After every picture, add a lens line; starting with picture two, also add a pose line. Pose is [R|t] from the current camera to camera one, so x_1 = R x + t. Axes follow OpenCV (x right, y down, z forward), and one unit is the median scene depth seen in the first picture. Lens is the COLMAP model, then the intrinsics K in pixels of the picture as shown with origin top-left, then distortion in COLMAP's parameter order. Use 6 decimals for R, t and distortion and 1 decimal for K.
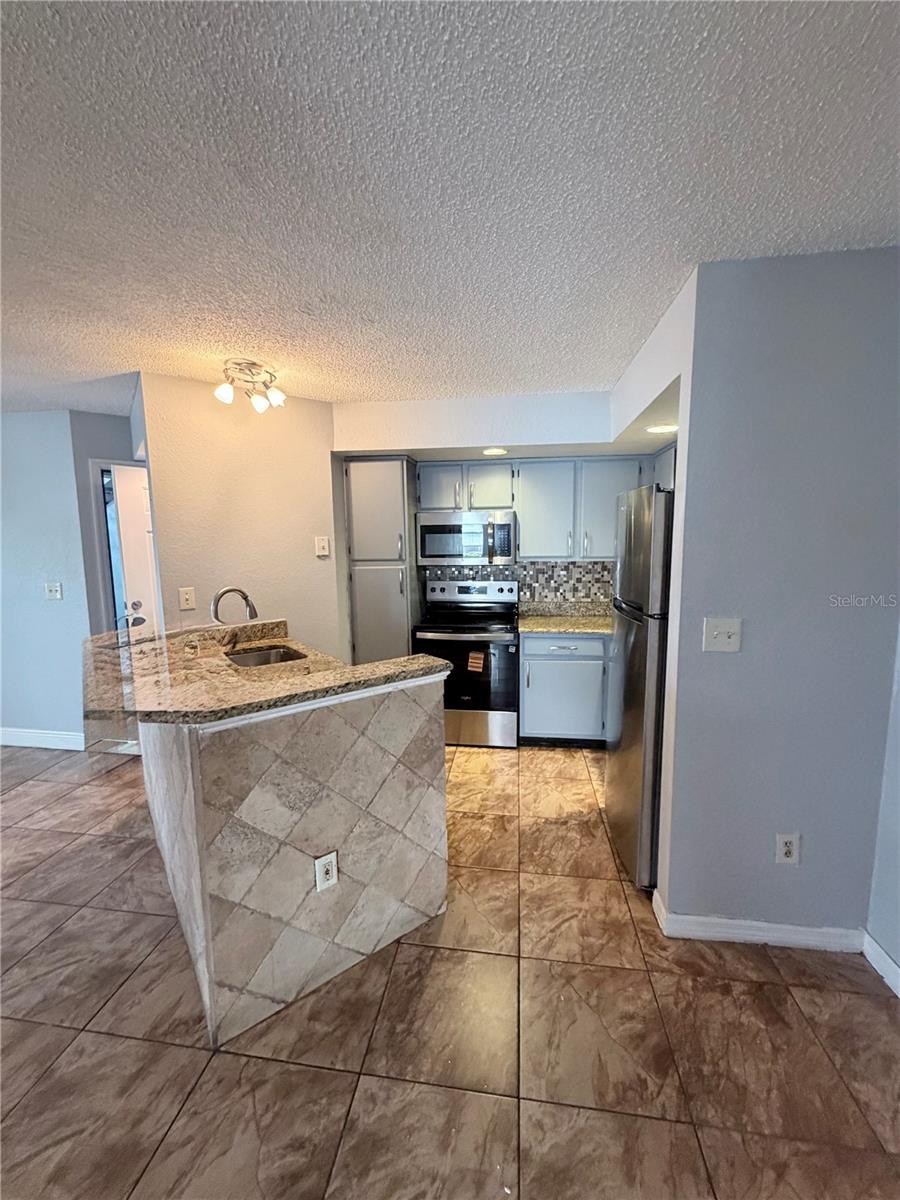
lens RADIAL K [[477.9, 0, 450.7], [0, 477.9, 595.2], [0, 0, 1]] dist [0.000599, 0.000011]
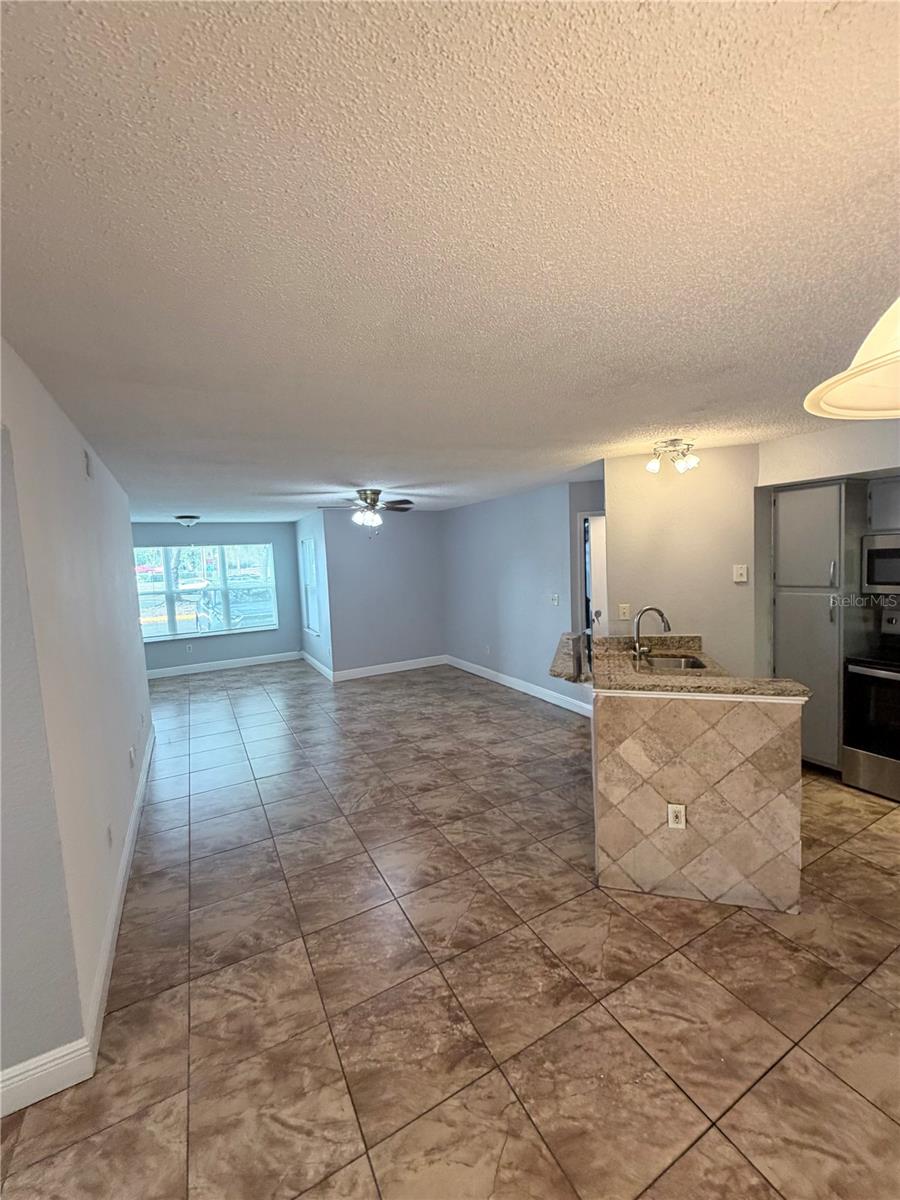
lens RADIAL K [[477.9, 0, 450.7], [0, 477.9, 595.2], [0, 0, 1]] dist [0.000599, 0.000011]
pose [[0.594451, 0.047336, -0.802737, 0.387311], [-0.060281, 0.998080, 0.014215, -0.046219], [0.801869, 0.039939, 0.596164, -0.348995]]
